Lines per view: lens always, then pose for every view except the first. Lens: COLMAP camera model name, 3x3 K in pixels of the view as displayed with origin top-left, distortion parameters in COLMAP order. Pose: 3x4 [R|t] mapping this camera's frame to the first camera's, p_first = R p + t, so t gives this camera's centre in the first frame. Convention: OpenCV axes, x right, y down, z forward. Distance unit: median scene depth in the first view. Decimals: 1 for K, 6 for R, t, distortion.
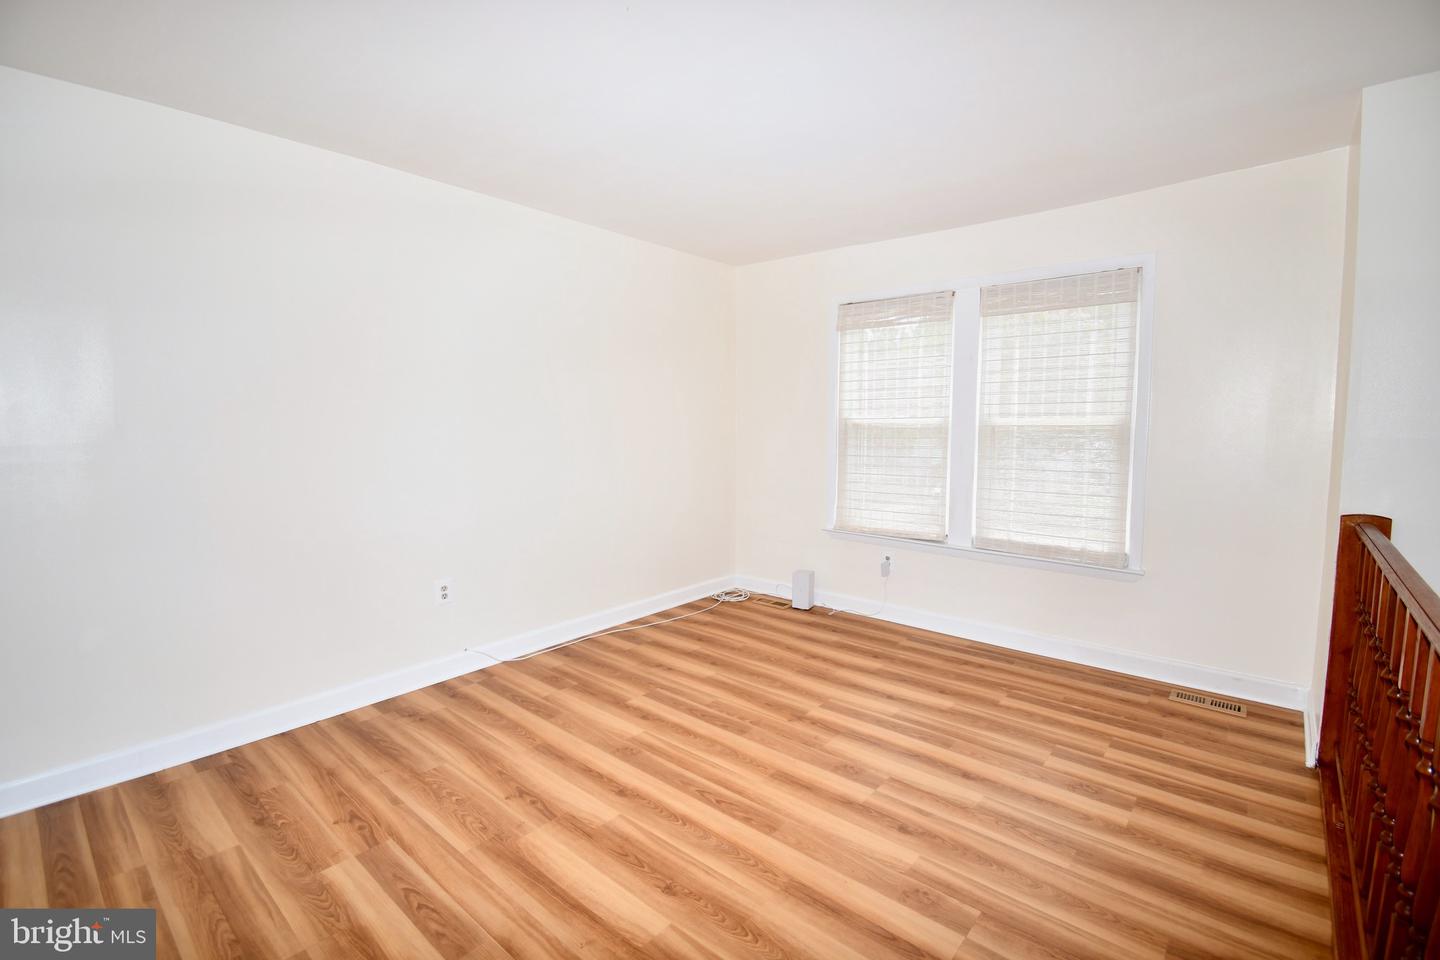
lens RADIAL K [[635.2, 0, 718.9], [0, 635.2, 476.9], [0, 0, 1]] dist [0.021833, -0.026047]
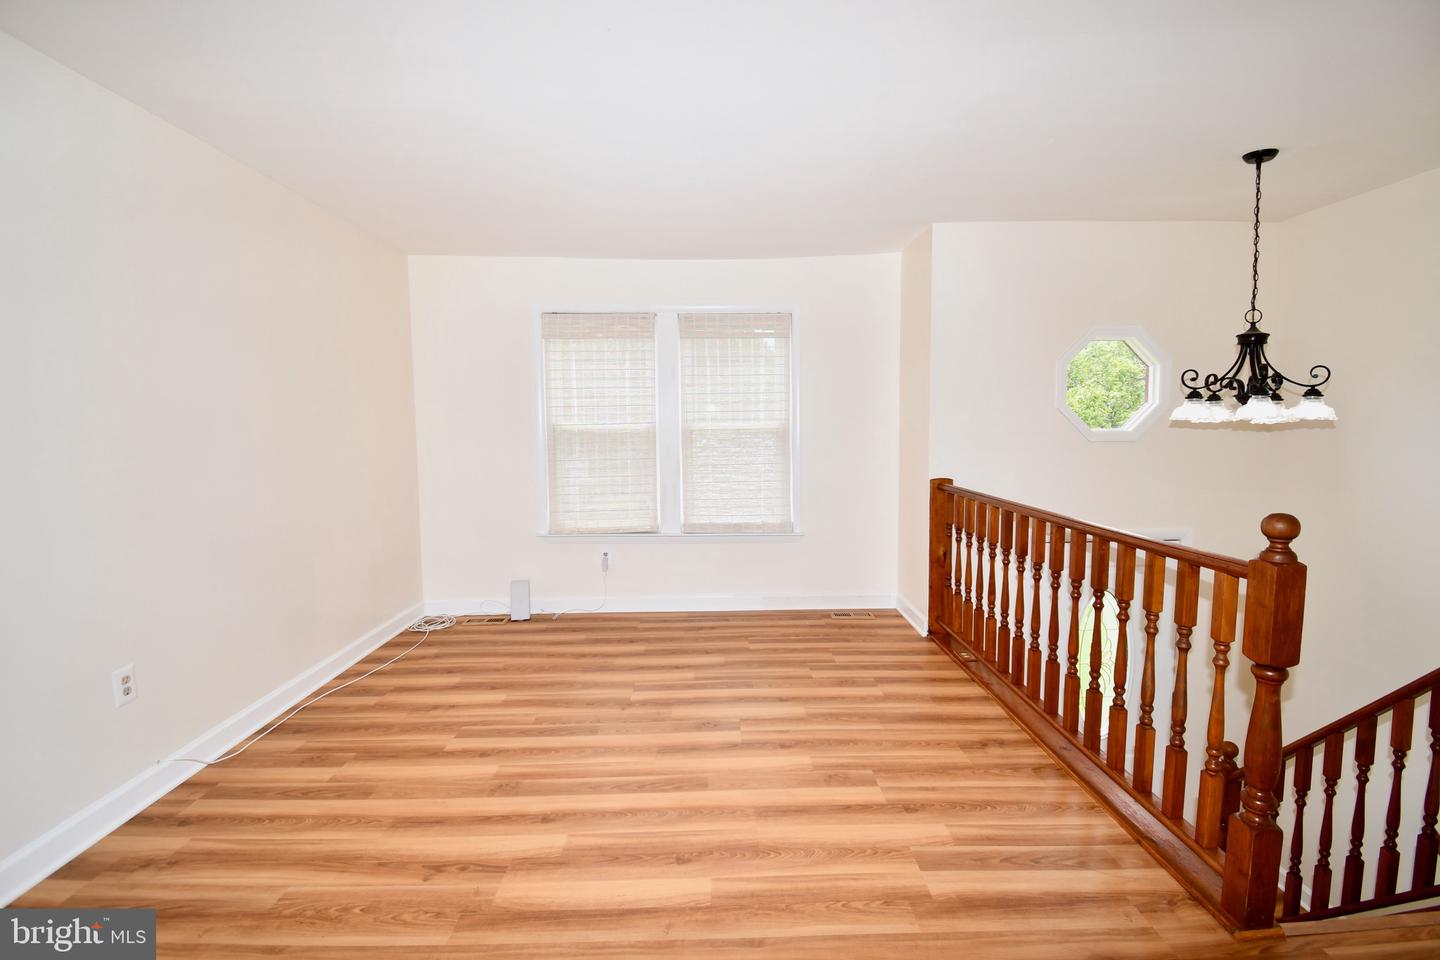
lens RADIAL K [[649.7, 0, 717.7], [0, 649.7, 474.1], [0, 0, 1]] dist [0.024374, -0.028094]
pose [[0.747878, -0.058487, 0.661255, -0.407416], [0.069733, 0.997522, 0.009360, -0.005607], [-0.660164, 0.039111, 0.750103, 0.060100]]
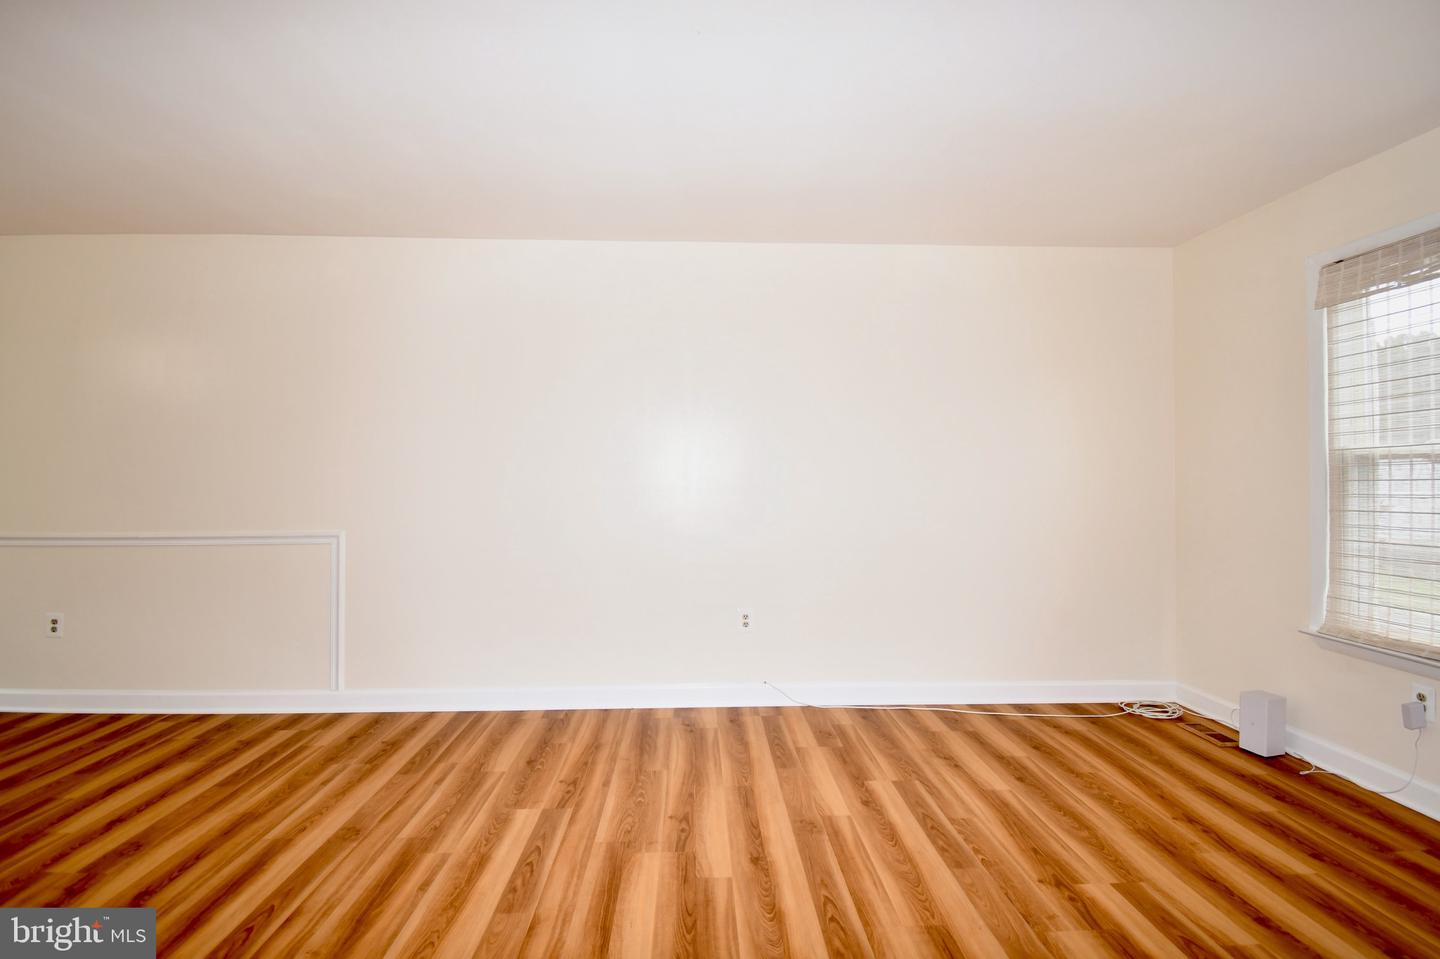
lens RADIAL K [[674.7, 0, 720.0], [0, 674.7, 479.5], [0, 0, 1]] dist [0.026417, -0.032806]
pose [[0.681507, 0.001181, -0.731810, 0.357741], [-0.067295, 0.995863, -0.061062, 0.020524], [0.728711, 0.090862, 0.678767, 0.195343]]
